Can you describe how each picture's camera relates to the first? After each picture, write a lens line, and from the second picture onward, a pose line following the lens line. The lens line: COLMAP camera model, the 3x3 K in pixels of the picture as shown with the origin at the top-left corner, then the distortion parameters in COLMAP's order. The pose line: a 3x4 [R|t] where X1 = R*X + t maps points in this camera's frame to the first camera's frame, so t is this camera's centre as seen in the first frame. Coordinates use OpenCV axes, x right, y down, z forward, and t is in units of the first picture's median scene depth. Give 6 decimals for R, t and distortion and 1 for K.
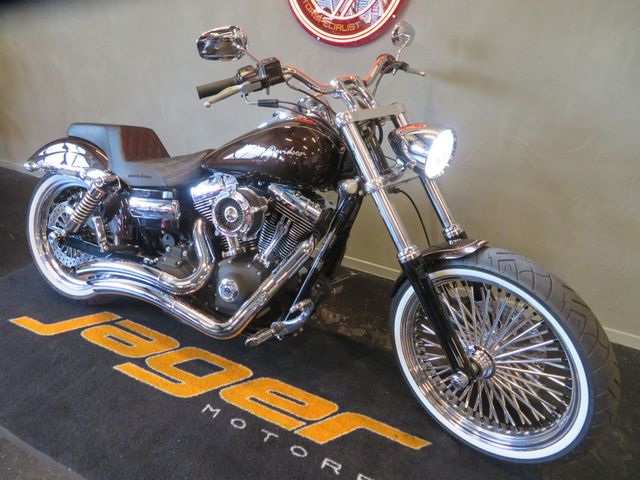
lens RADIAL K [[462.3, 0, 320.0], [0, 462.3, 240.0], [0, 0, 1]] dist [-0.003483, 0.005110]
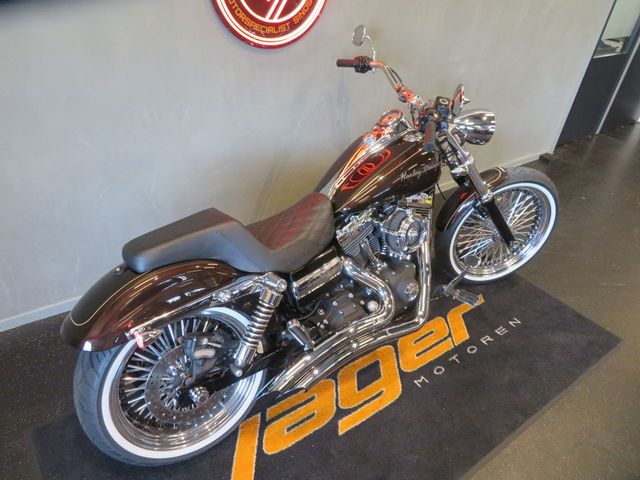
lens RADIAL K [[458.3, 0, 320.0], [0, 458.3, 240.0], [0, 0, 1]] dist [-0.011977, 0.003913]
pose [[0.482678, -0.511423, 0.710964, -1.052940], [0.350681, 0.856731, 0.378199, -0.518902], [-0.802524, 0.066773, 0.592871, 0.468336]]
